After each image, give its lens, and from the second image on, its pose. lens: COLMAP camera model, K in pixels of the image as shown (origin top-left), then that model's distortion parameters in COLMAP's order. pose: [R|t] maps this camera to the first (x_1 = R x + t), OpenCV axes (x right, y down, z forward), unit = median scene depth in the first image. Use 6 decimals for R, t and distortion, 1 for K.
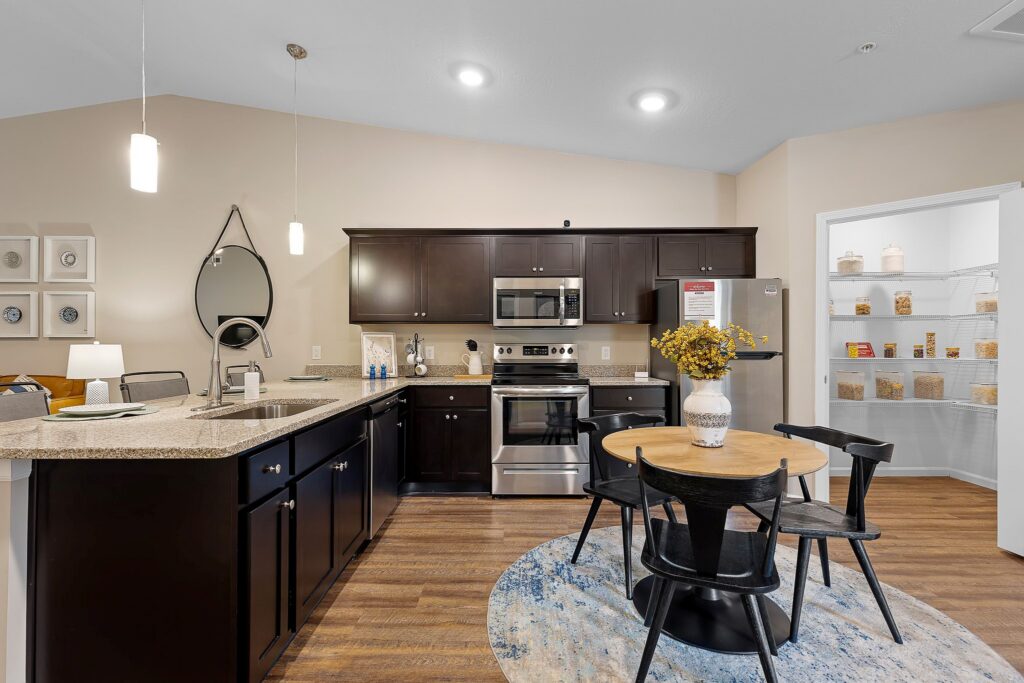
lens RADIAL K [[465.1, 0, 509.8], [0, 465.1, 342.0], [0, 0, 1]] dist [0.013007, 0.000007]
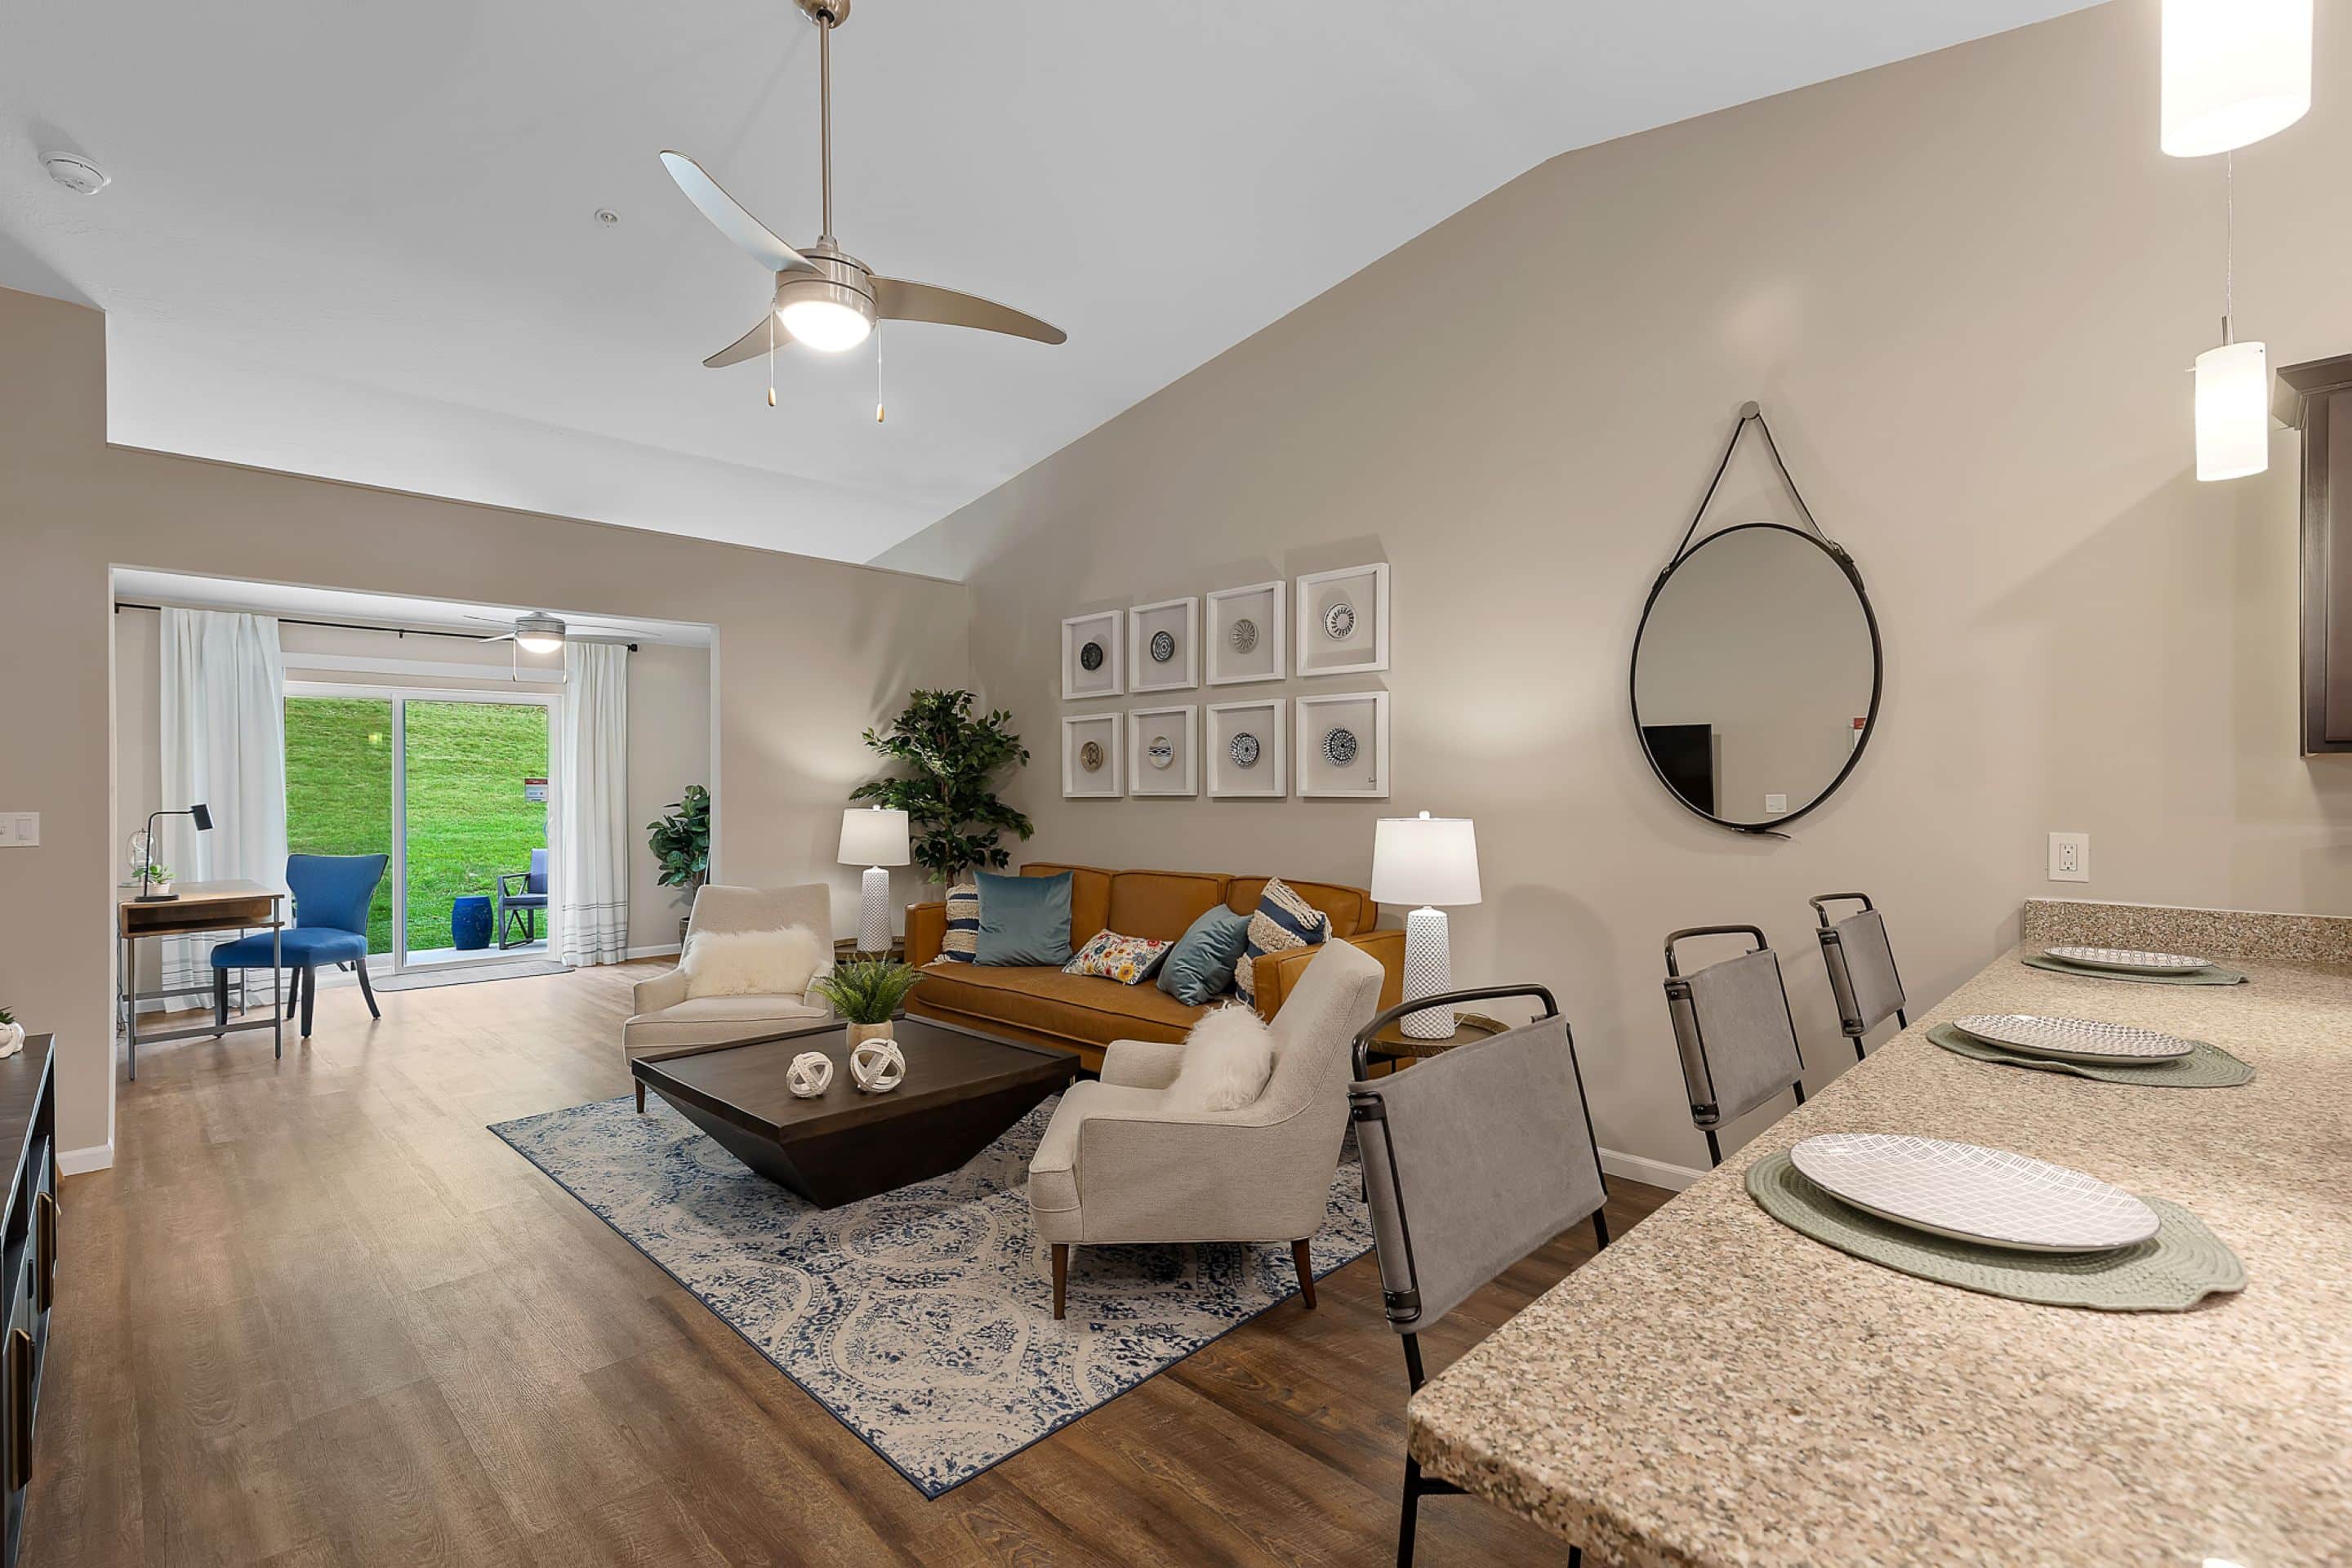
lens RADIAL K [[1068.4, 0, 1165.1], [0, 1068.4, 790.8], [0, 0, 1]] dist [0.013007, 0.000007]
pose [[0.712551, 0.002405, -0.701617, -0.345921], [0.005322, 0.999947, 0.008833, -0.025691], [0.701601, -0.010028, 0.712500, 0.162386]]
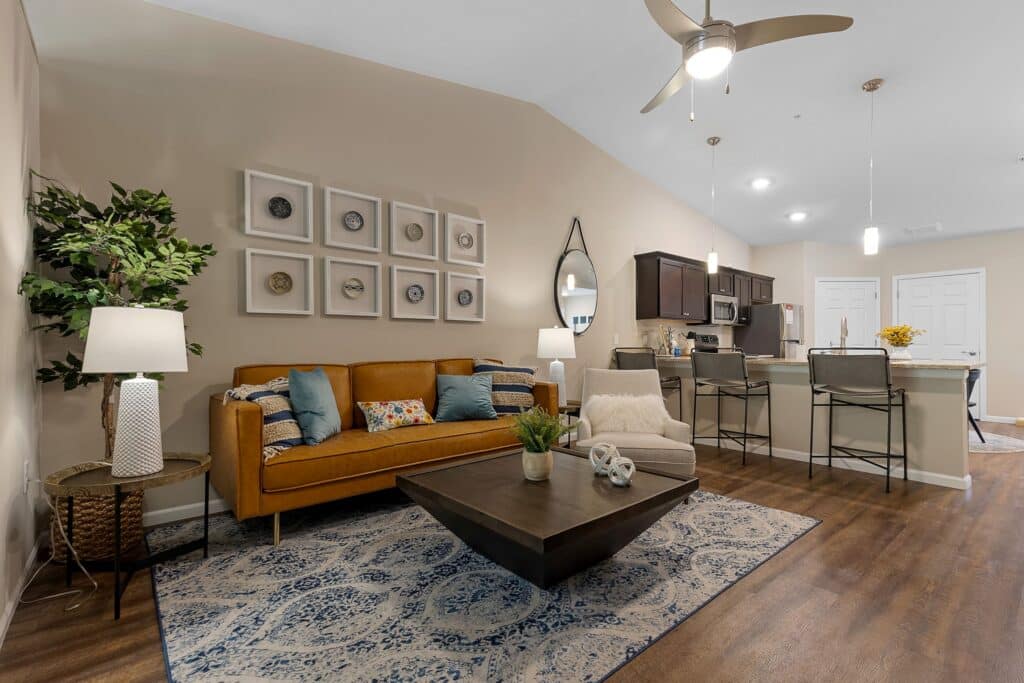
lens RADIAL K [[465.1, 0, 506.4], [0, 465.1, 348.6], [0, 0, 1]] dist [0.013007, 0.000007]
pose [[0.758009, -0.001951, 0.652241, -1.497938], [-0.003019, 0.999974, 0.006499, 0.041005], [-0.652237, -0.006896, 0.757983, 0.213459]]
